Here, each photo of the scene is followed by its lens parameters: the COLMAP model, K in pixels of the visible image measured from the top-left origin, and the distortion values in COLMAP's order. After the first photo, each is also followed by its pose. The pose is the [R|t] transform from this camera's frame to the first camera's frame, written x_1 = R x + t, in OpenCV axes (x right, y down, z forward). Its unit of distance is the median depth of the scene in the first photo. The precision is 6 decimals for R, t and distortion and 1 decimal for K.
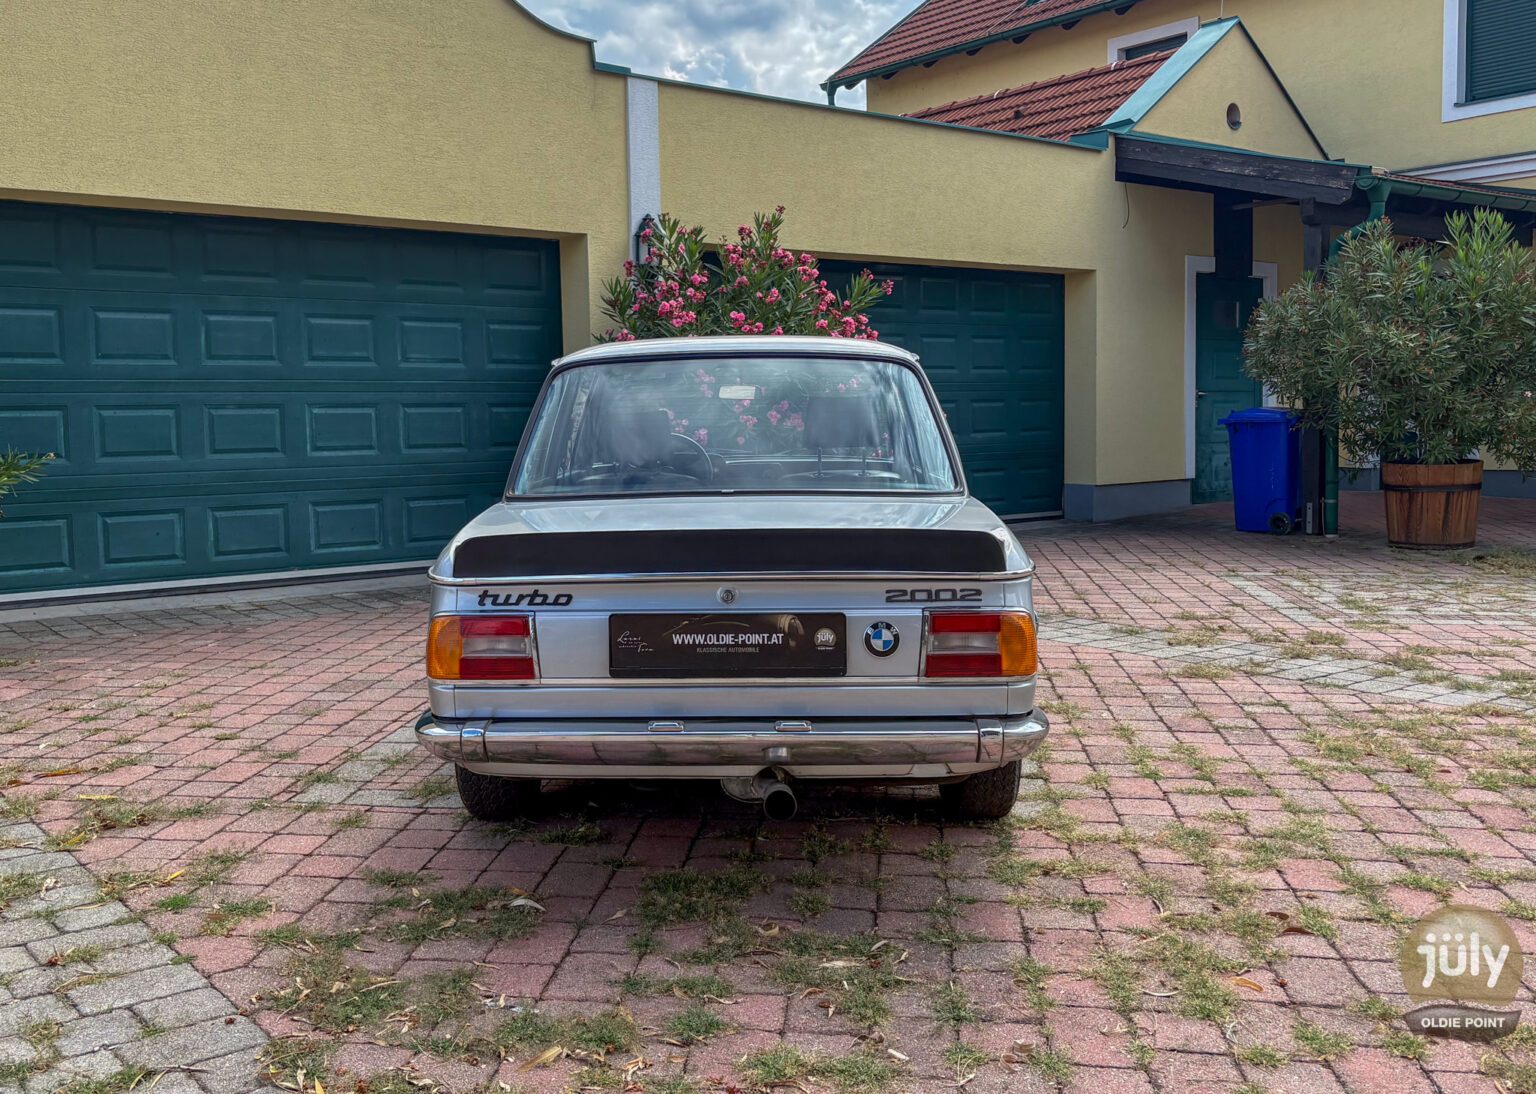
lens RADIAL K [[1460.6, 0, 719.0], [0, 1460.6, 500.5], [0, 0, 1]] dist [0.105551, -0.278739]
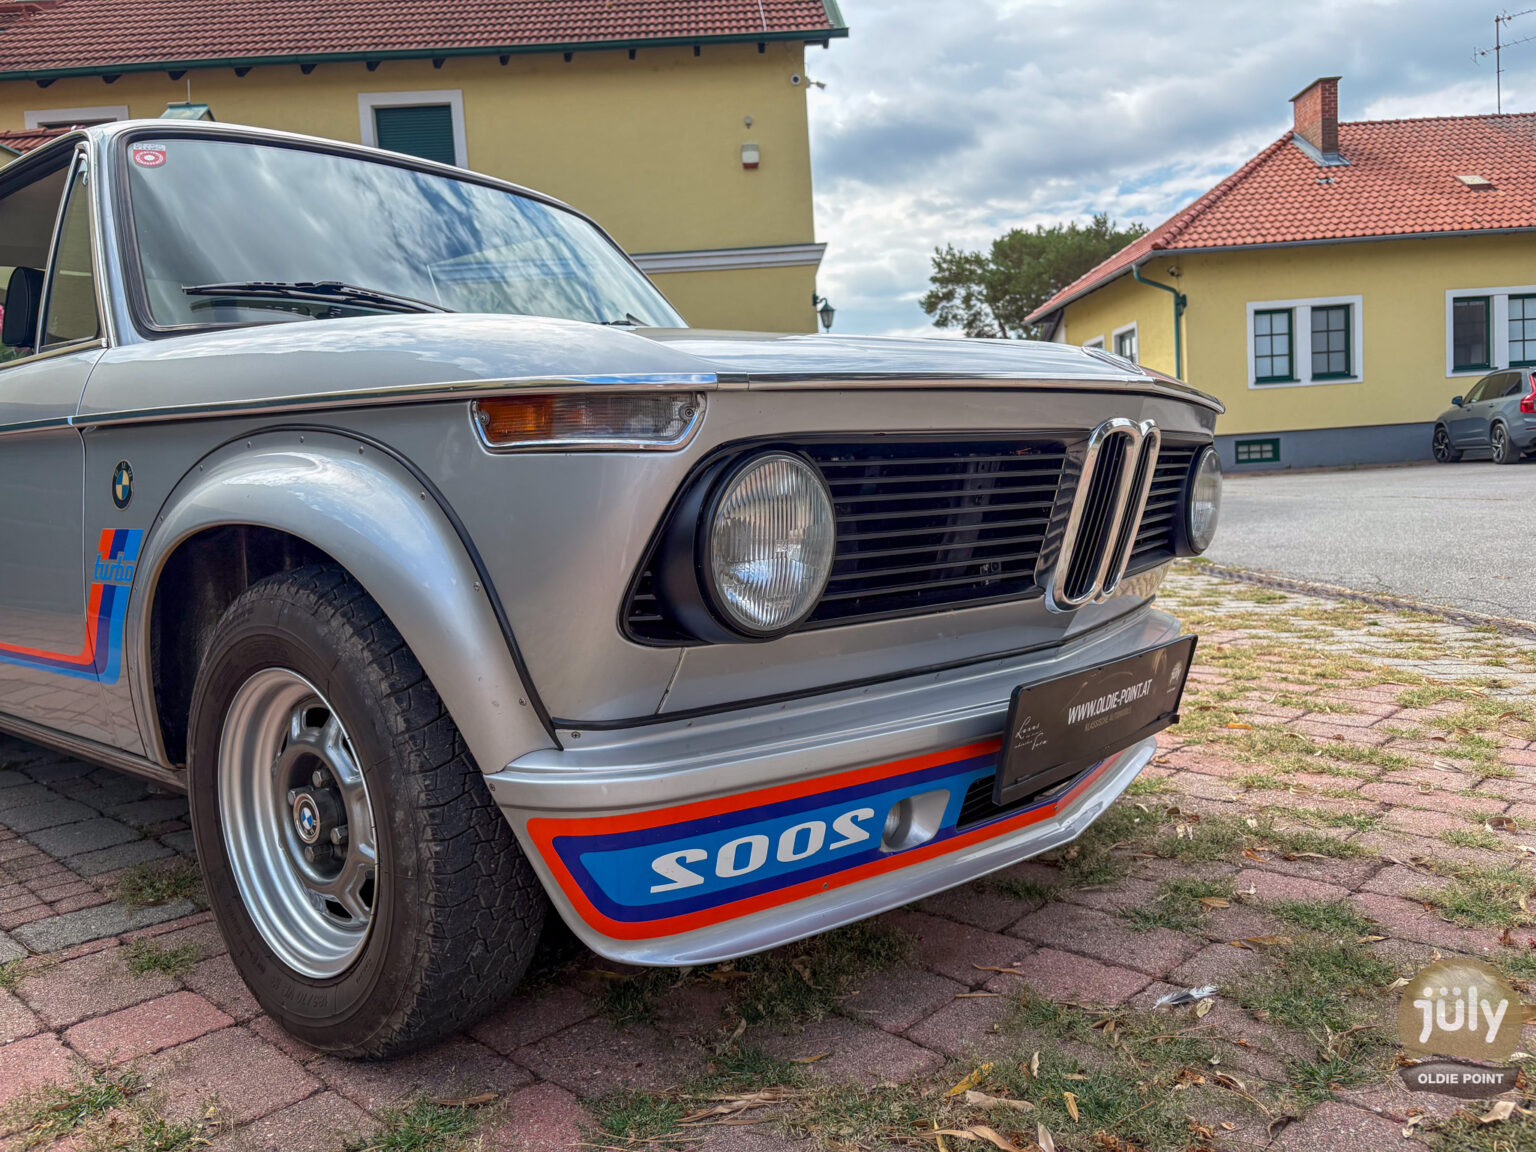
lens RADIAL K [[1163.3, 0, 765.9], [0, 1163.3, 574.0], [0, 0, 1]] dist [0.052128, -0.063949]
pose [[0.594498, -0.084857, 0.799607, -0.200696], [0.095461, 0.994832, 0.034601, 0.041798], [-0.798411, 0.055761, 0.599526, 0.266346]]
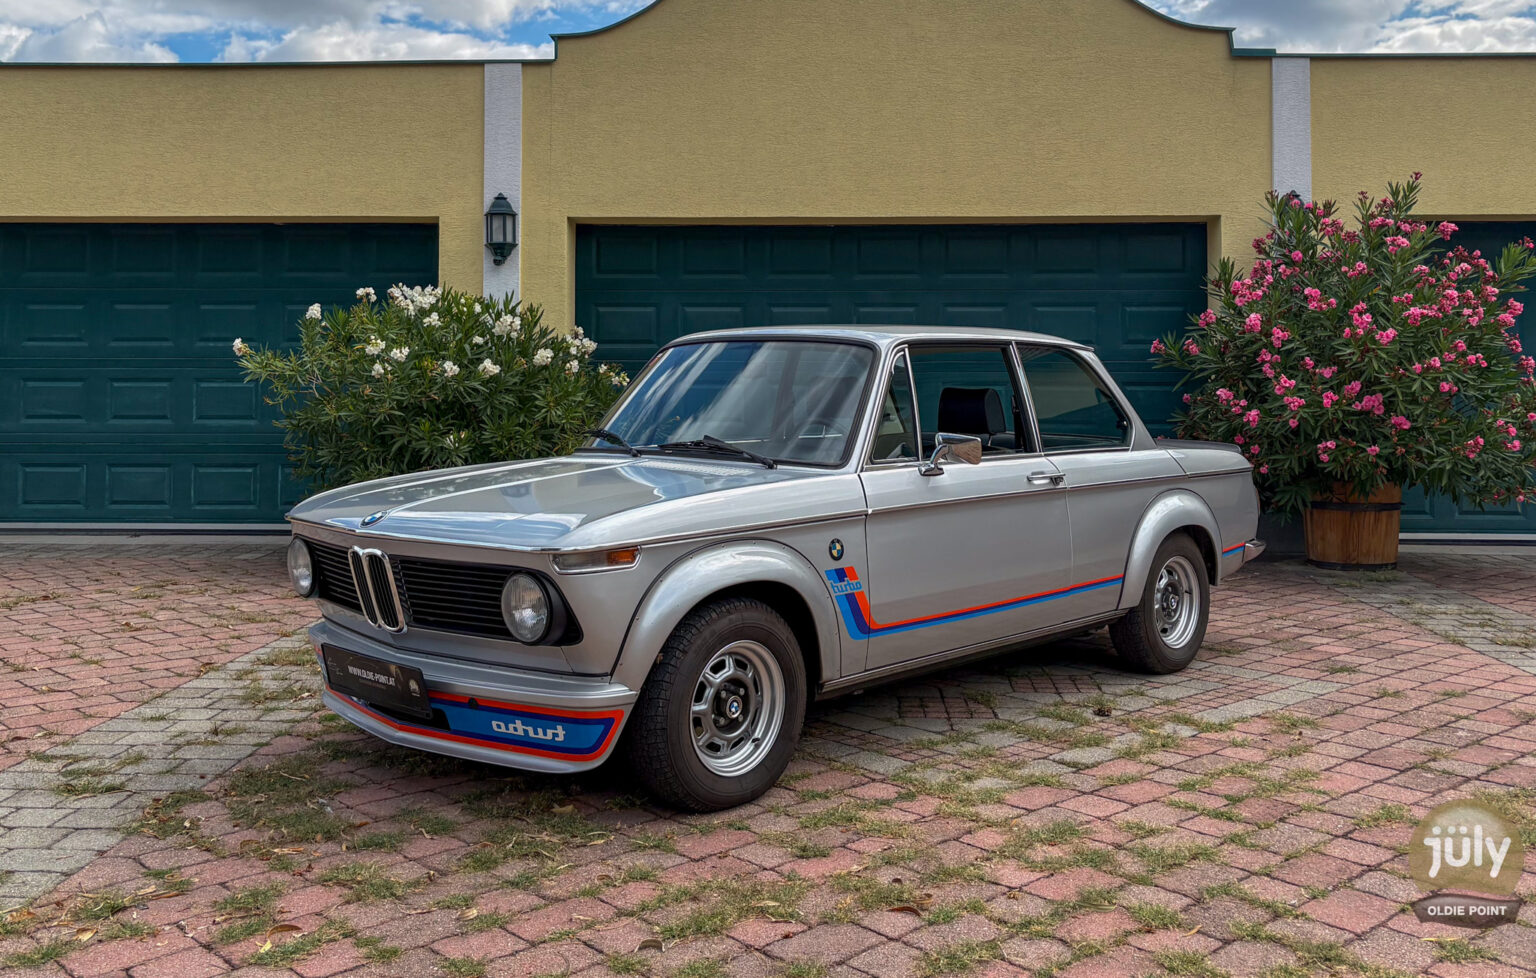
lens RADIAL K [[1445.0, 0, 781.3], [0, 1445.0, 355.7], [0, 0, 1]] dist [0.024346, 0.011237]
pose [[0.767246, -0.002594, -0.641348, 0.346289], [-0.051865, 0.996466, -0.066077, -0.005028], [0.639253, 0.083960, 0.764399, 0.058294]]
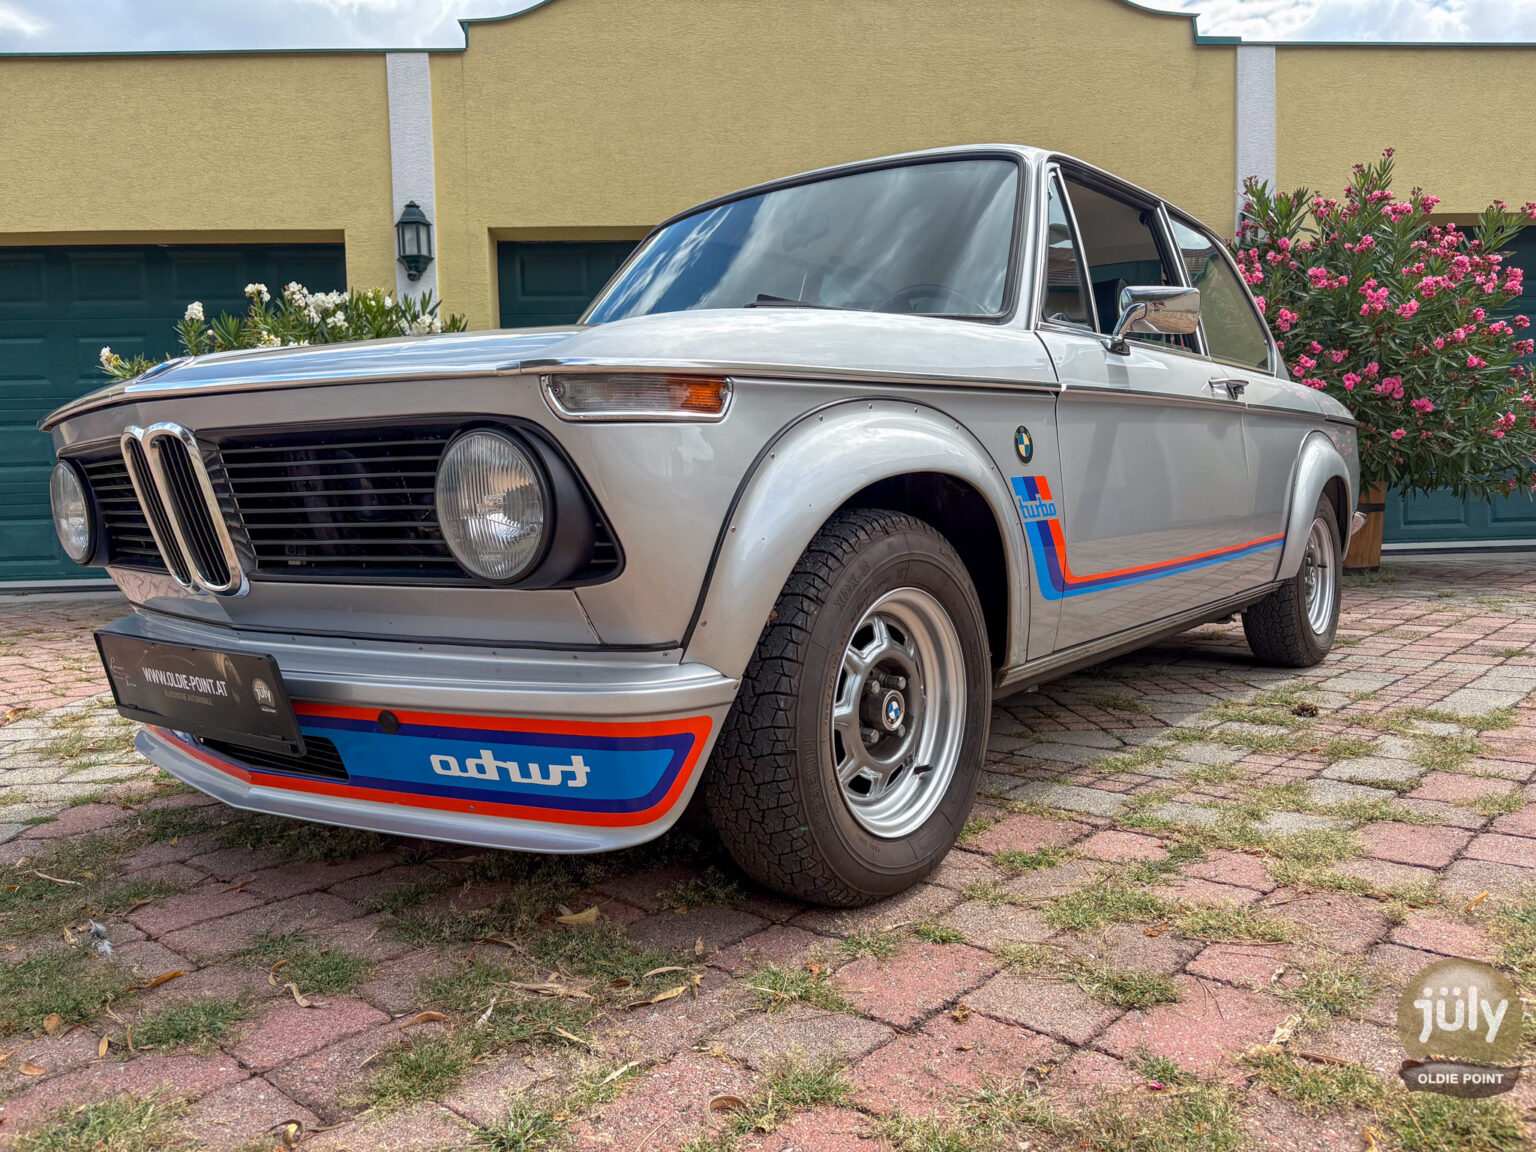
lens RADIAL K [[1163.3, 0, 765.9], [0, 1163.3, 574.0], [0, 0, 1]] dist [0.052128, -0.063949]
pose [[0.821715, 0.023892, -0.569398, 0.140787], [-0.018500, 0.999713, 0.015250, 0.049162], [0.569599, -0.001997, 0.821921, 0.229119]]
